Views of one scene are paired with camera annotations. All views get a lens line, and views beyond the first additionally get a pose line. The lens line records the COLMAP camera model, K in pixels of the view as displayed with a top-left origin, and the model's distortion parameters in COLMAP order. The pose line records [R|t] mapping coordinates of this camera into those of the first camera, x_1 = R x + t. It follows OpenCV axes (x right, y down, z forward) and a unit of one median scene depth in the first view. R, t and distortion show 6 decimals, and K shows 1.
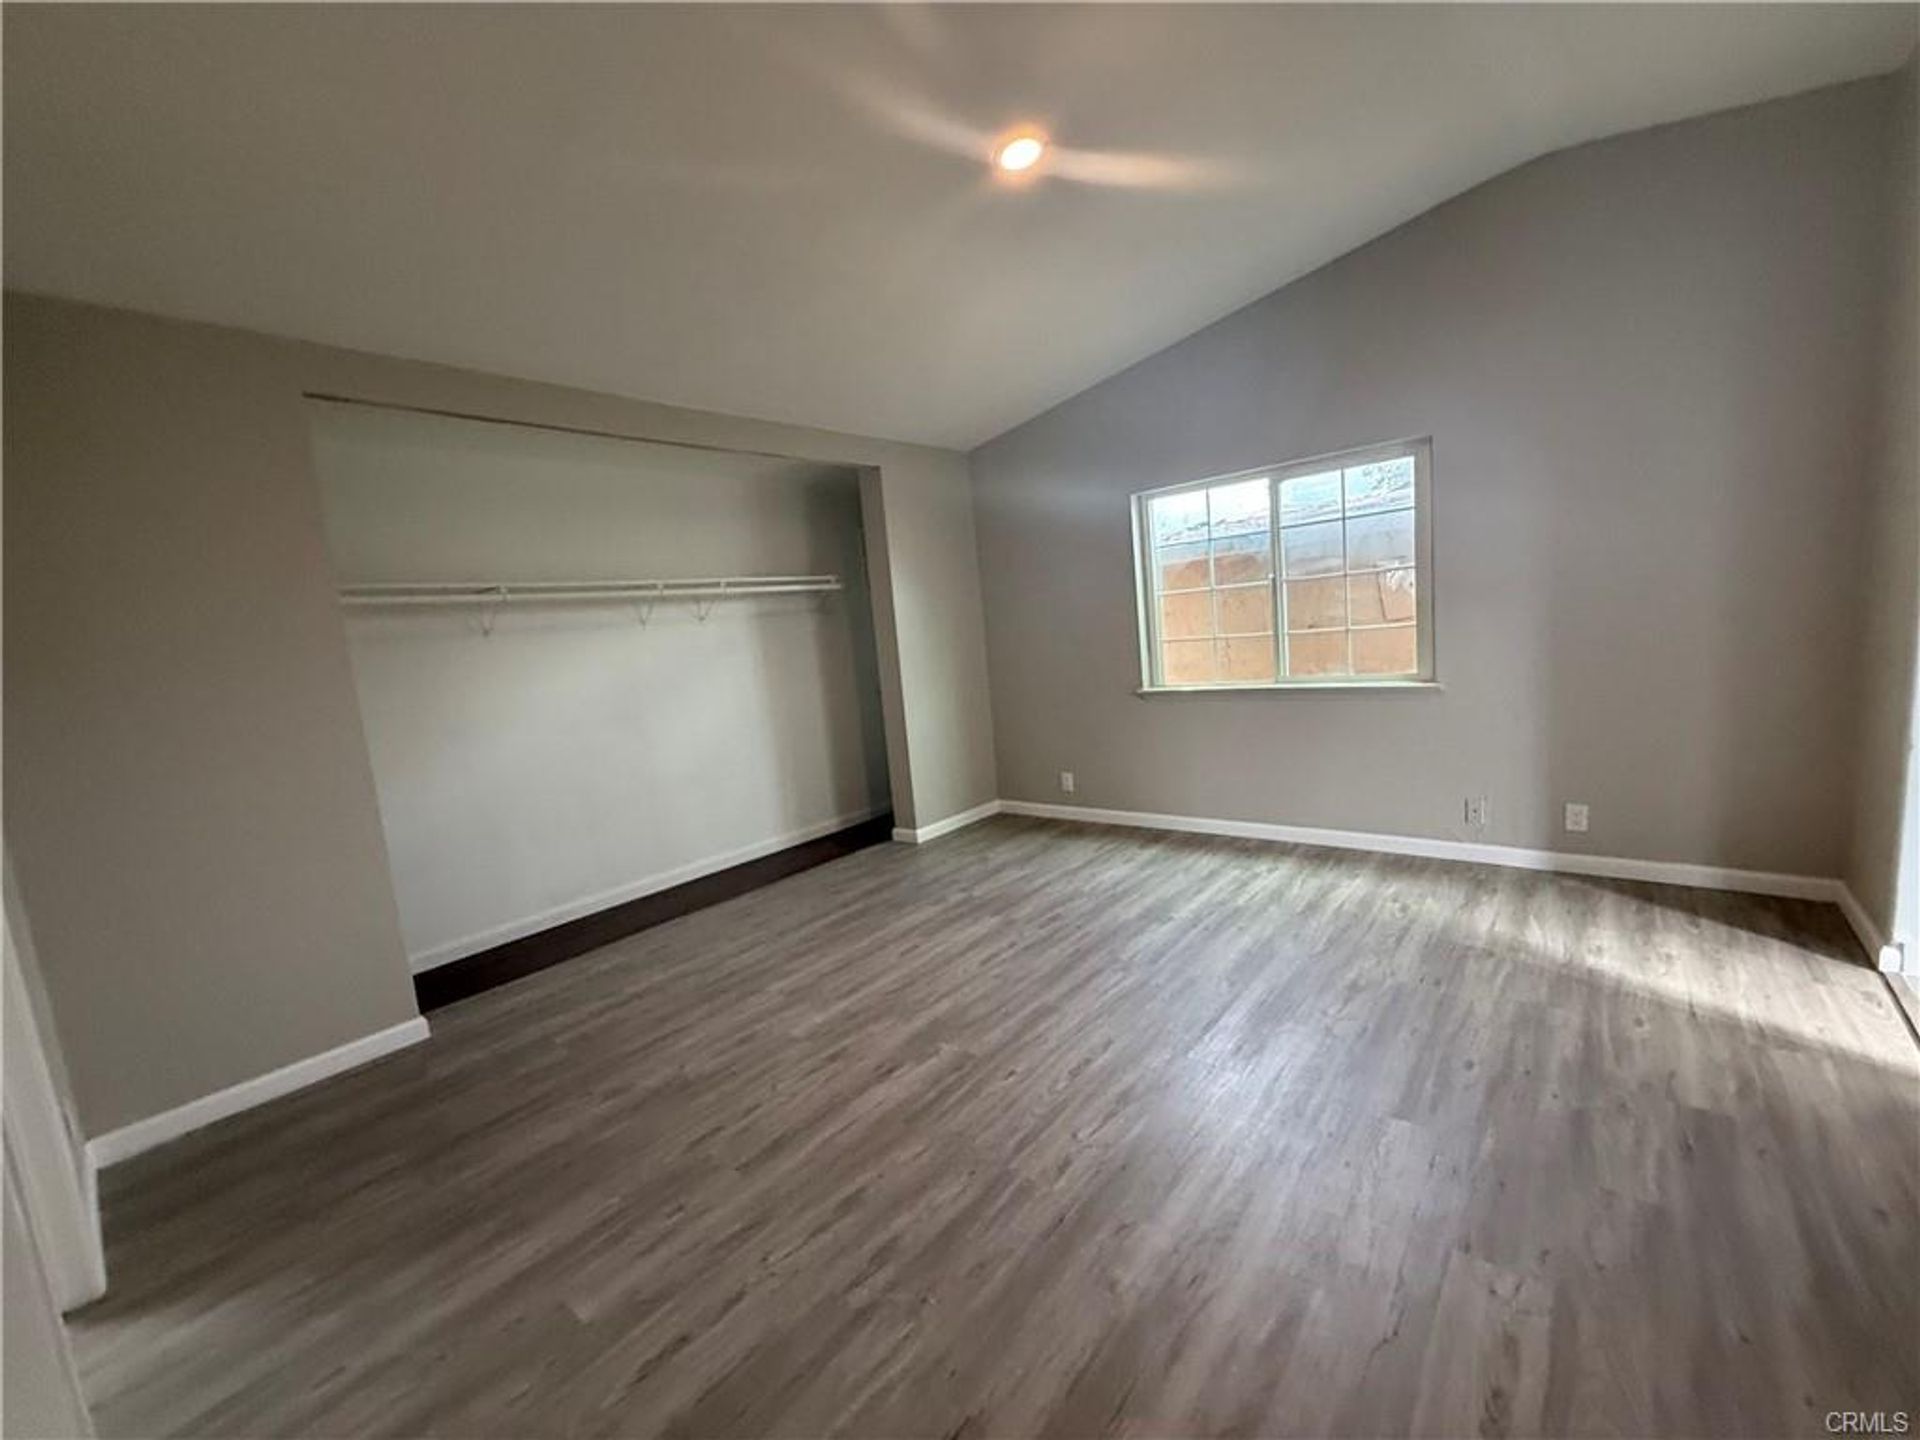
lens RADIAL K [[768.2, 0, 949.3], [0, 768.2, 719.6], [0, 0, 1]] dist [-0.000361, 0.000234]
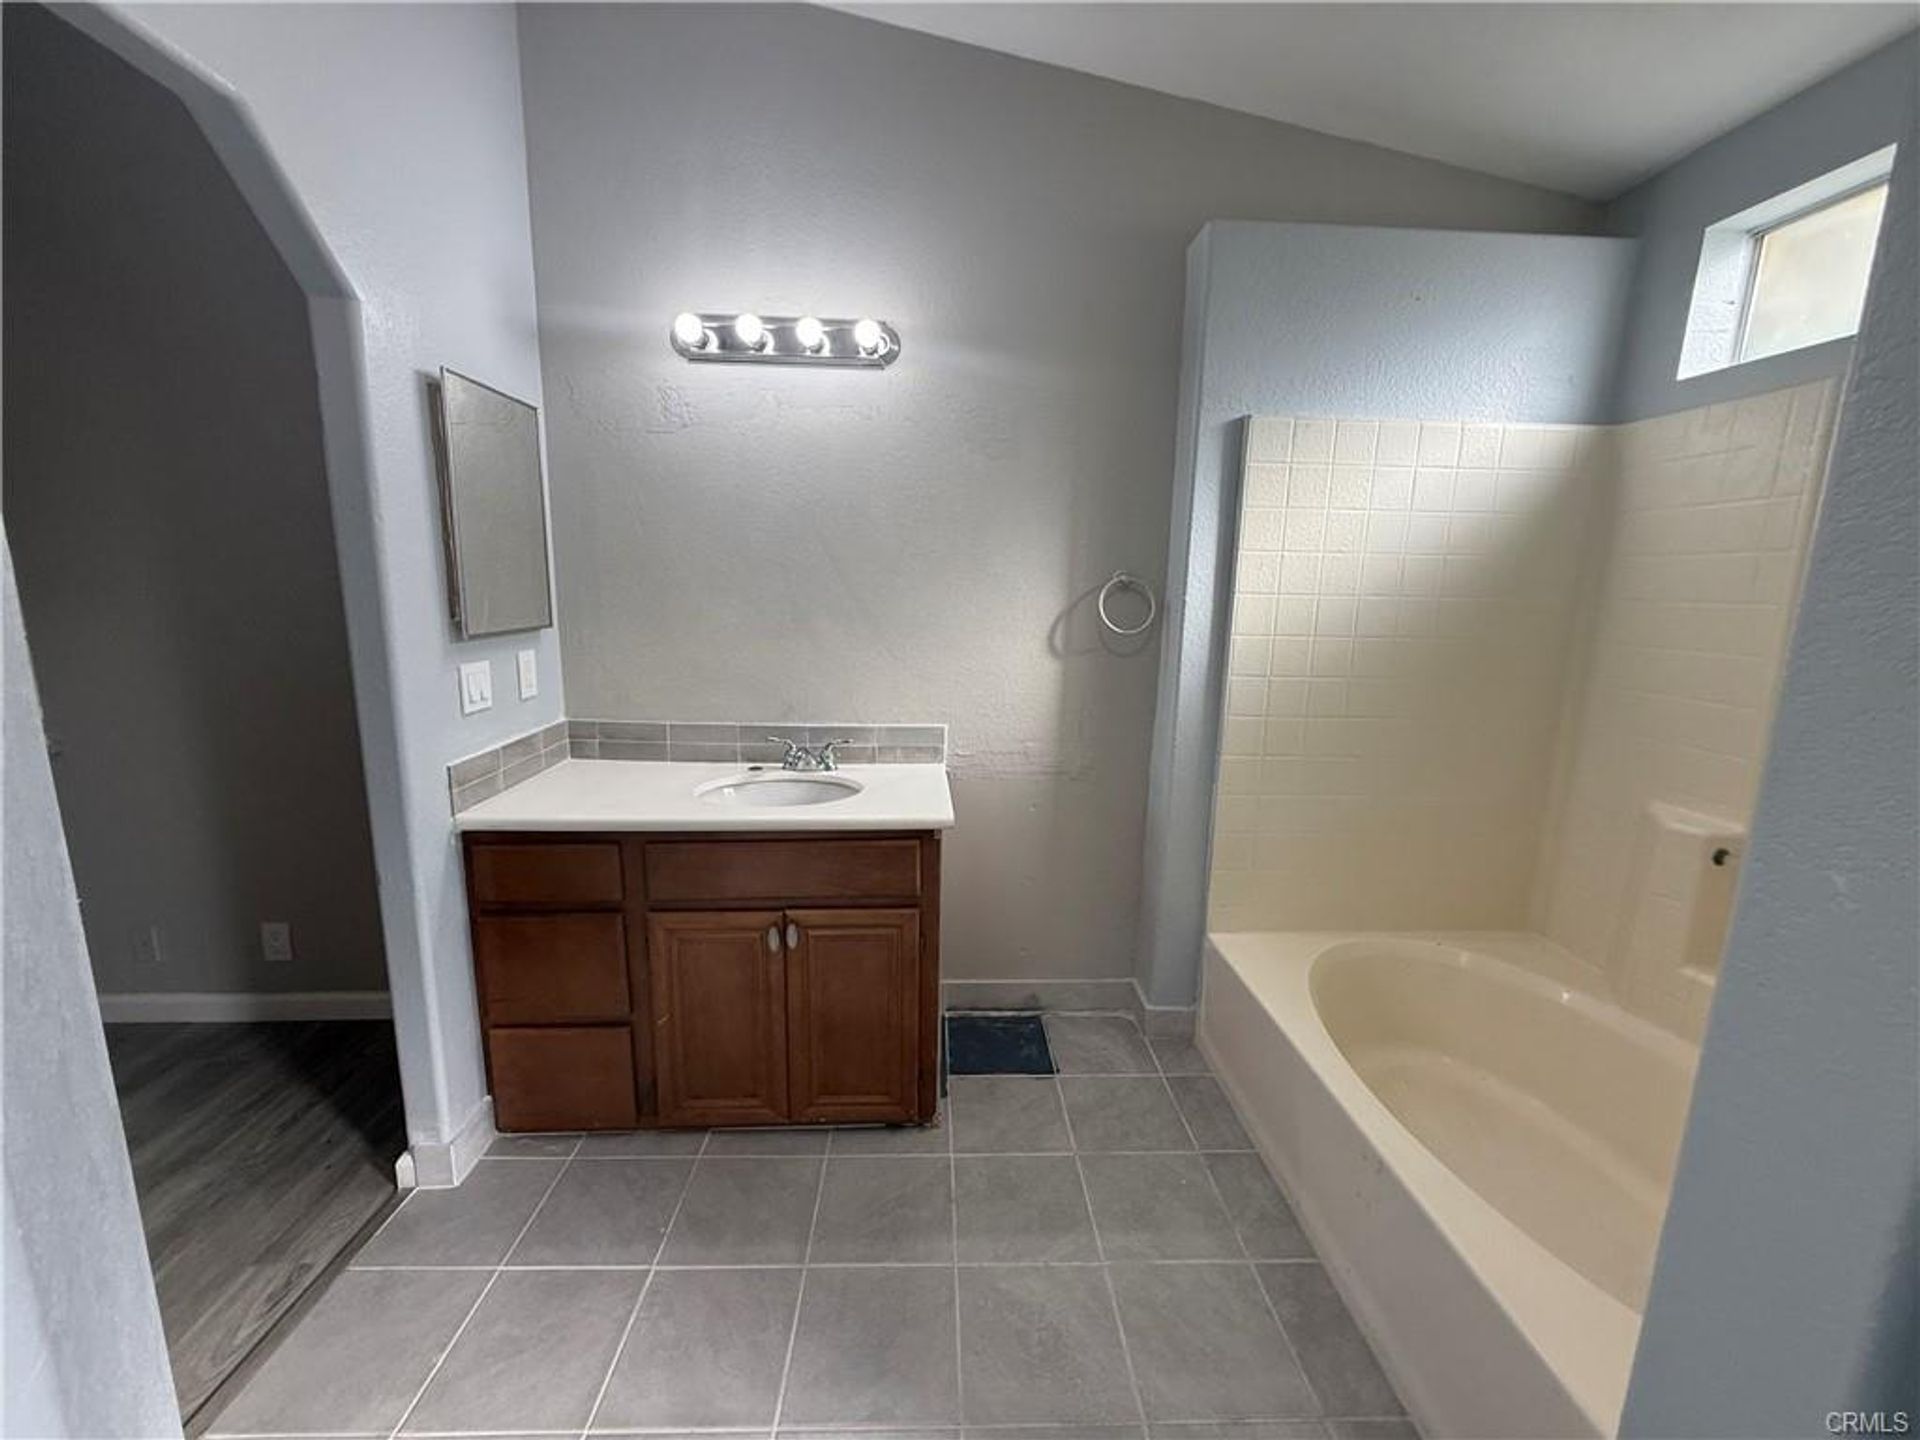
lens RADIAL K [[768.2, 0, 949.3], [0, 768.2, 719.6], [0, 0, 1]] dist [-0.000361, 0.000234]
pose [[0.717586, -0.021180, 0.696148, 0.681906], [0.000952, 0.999566, 0.029430, -0.073965], [-0.696469, -0.020456, 0.717295, 0.102455]]
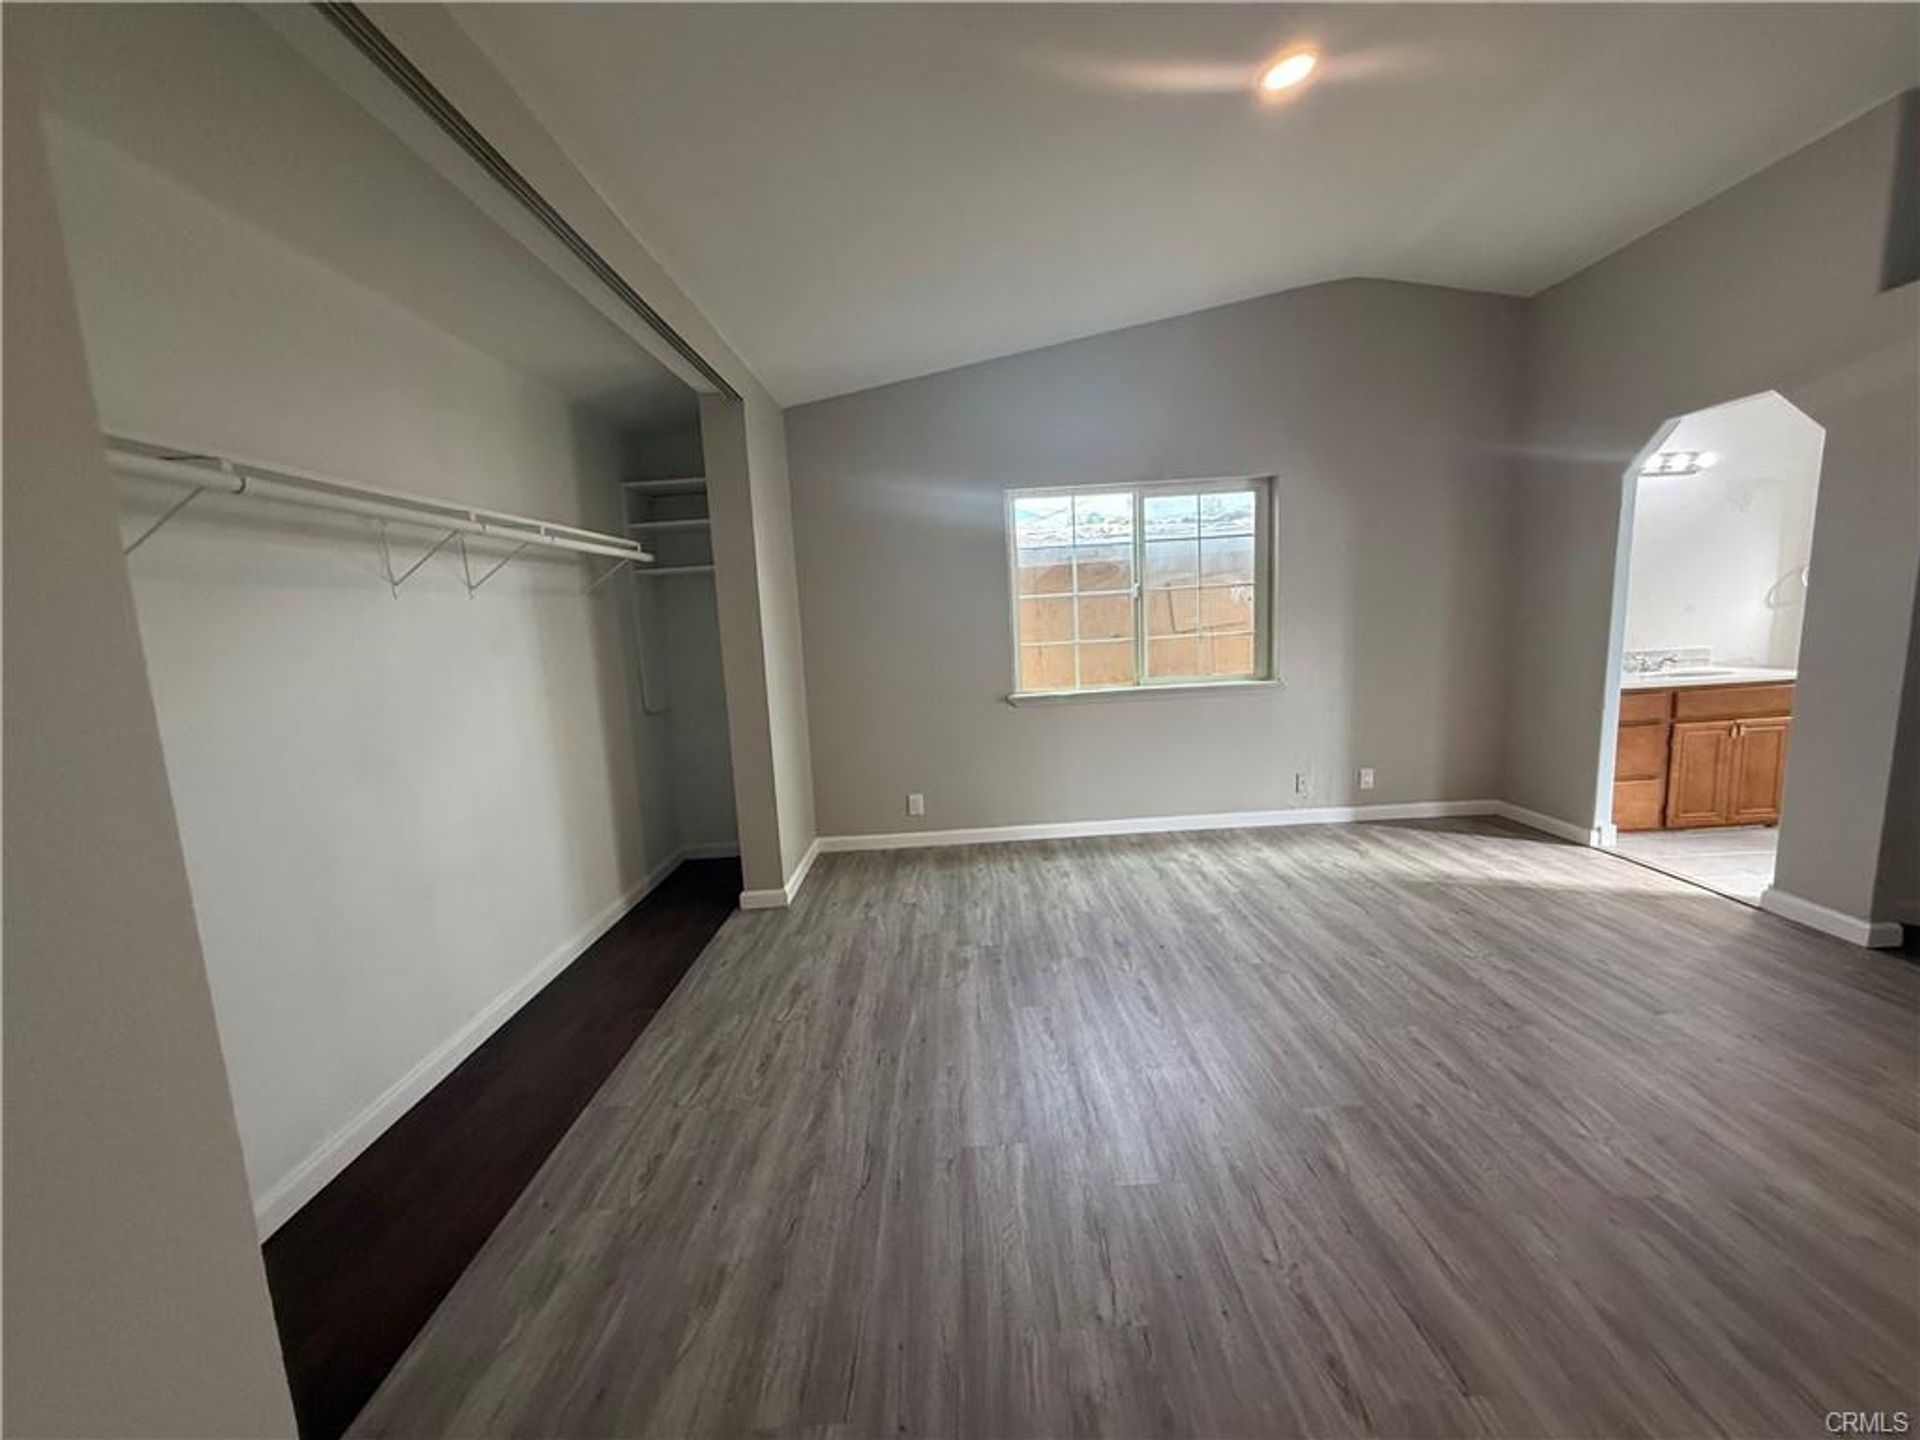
lens RADIAL K [[768.2, 0, 949.3], [0, 768.2, 719.6], [0, 0, 1]] dist [-0.000361, 0.000234]
pose [[0.755967, -0.036303, 0.653602, -0.525282], [0.064416, 0.997741, -0.019087, 0.004196], [-0.651432, 0.056531, 0.756598, 0.403182]]
